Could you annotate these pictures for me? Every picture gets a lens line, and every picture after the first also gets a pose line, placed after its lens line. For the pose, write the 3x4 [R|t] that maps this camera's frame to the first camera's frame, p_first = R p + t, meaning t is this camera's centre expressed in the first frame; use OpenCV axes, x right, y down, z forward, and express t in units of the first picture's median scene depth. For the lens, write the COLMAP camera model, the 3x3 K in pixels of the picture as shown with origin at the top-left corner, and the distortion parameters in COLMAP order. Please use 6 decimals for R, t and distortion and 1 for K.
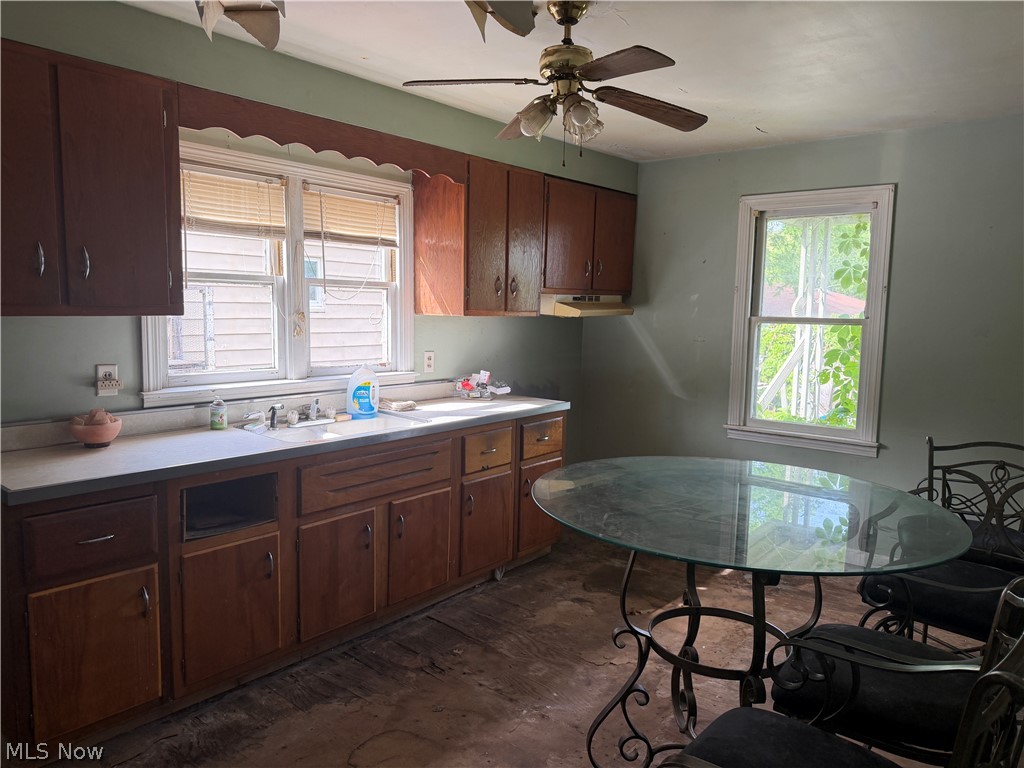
lens RADIAL K [[720.3, 0, 512.0], [0, 720.3, 384.0], [0, 0, 1]] dist [0.111763, -0.174811]
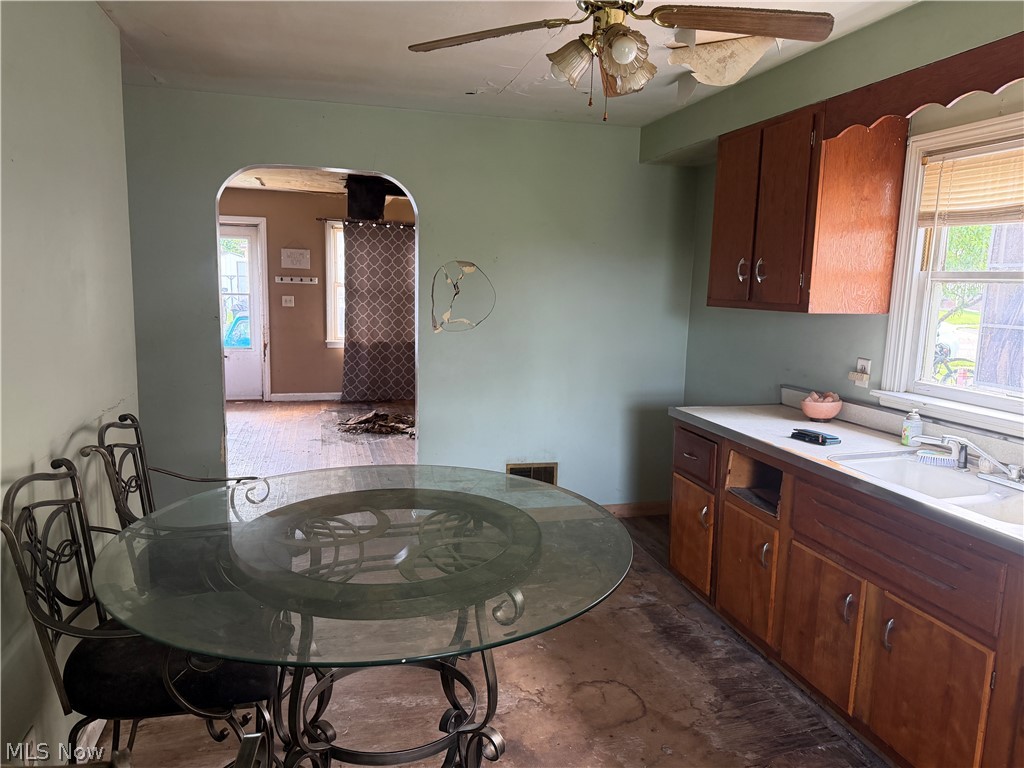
lens RADIAL K [[721.6, 0, 516.3], [0, 721.6, 385.1], [0, 0, 1]] dist [0.083576, -0.002450]
pose [[-0.556670, 0.089996, -0.825844, 0.677210], [-0.134827, 0.971147, 0.196712, -0.137282], [0.819719, 0.220849, -0.528475, 1.168113]]
